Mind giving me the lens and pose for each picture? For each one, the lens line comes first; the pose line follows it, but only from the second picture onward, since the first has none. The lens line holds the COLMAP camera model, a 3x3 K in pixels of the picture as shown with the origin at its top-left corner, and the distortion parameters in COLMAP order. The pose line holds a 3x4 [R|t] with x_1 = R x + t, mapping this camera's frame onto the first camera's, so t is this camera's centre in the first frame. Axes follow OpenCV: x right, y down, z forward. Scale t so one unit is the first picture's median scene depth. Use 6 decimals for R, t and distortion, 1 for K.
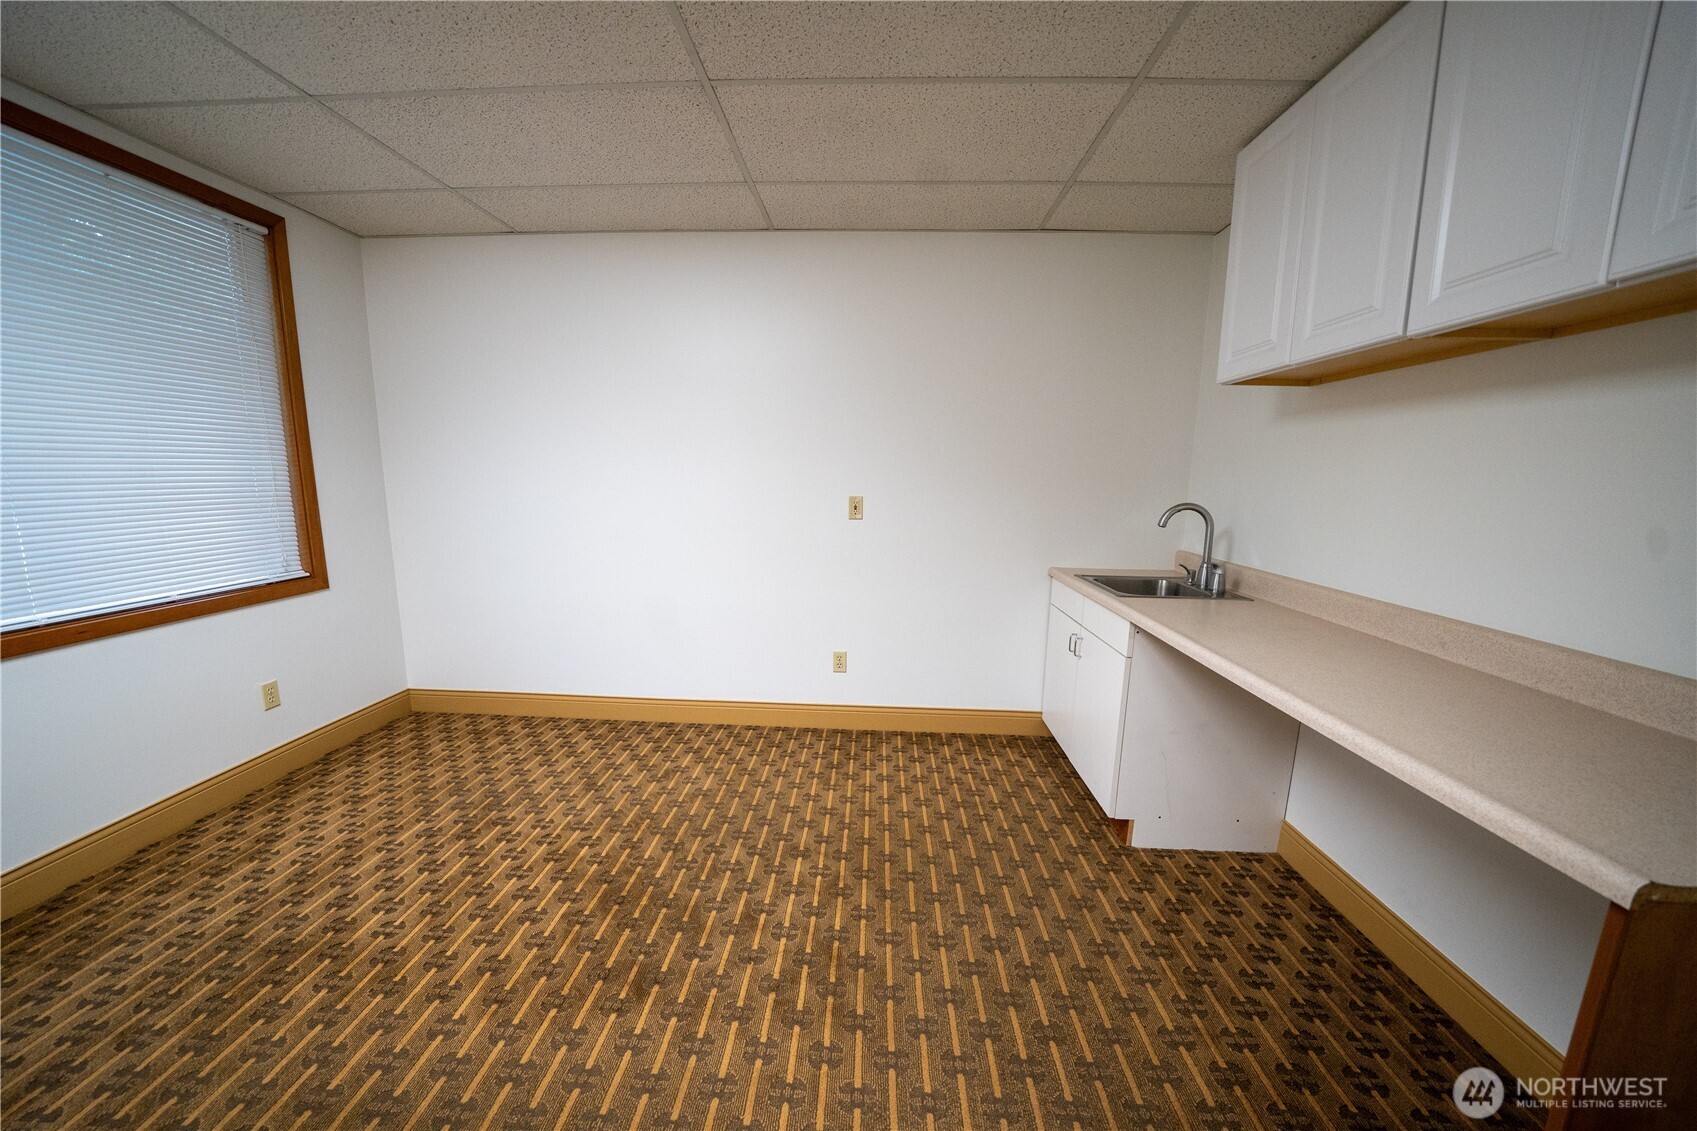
lens RADIAL K [[621.1, 0, 846.9], [0, 621.1, 571.4], [0, 0, 1]] dist [-0.026144, 0.000594]
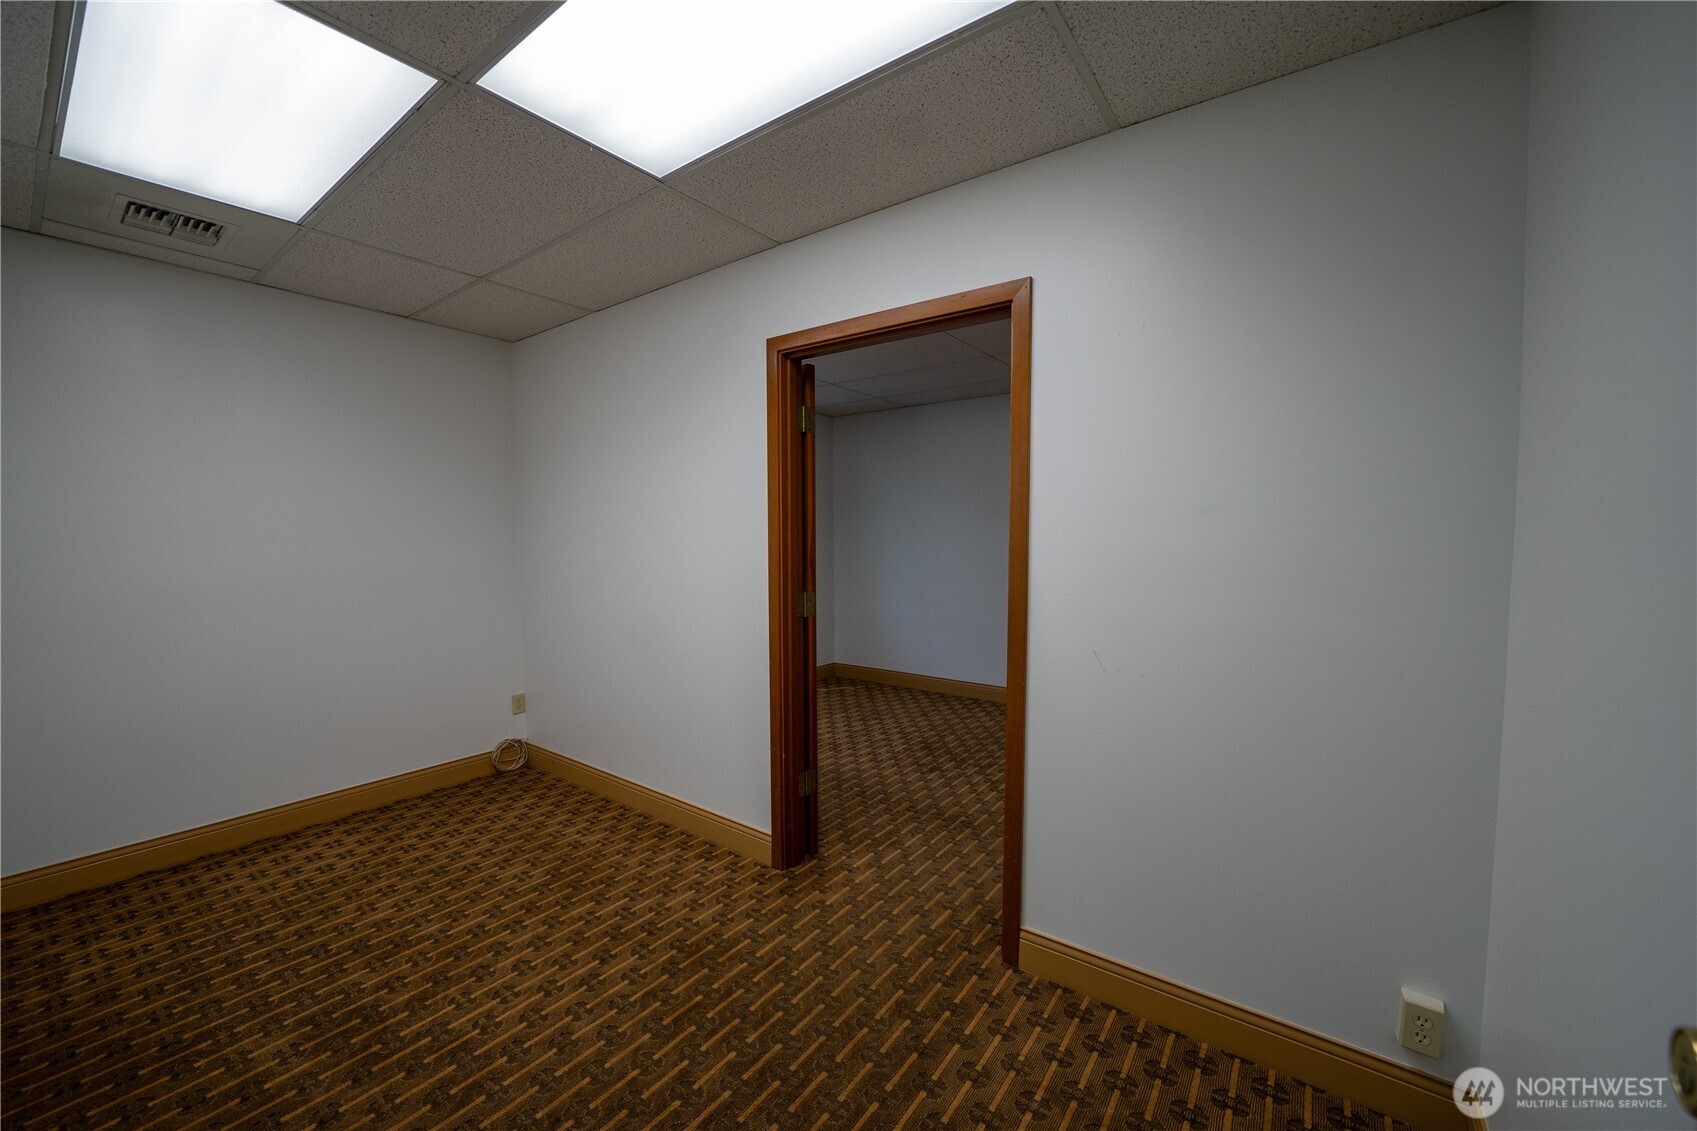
lens RADIAL K [[621.1, 0, 856.6], [0, 621.1, 571.2], [0, 0, 1]] dist [-0.026144, 0.000594]
pose [[0.849516, 0.012722, -0.527409, 0.342298], [-0.066981, 0.994220, -0.083906, 0.097709], [0.523293, 0.106606, 0.845458, -0.630607]]
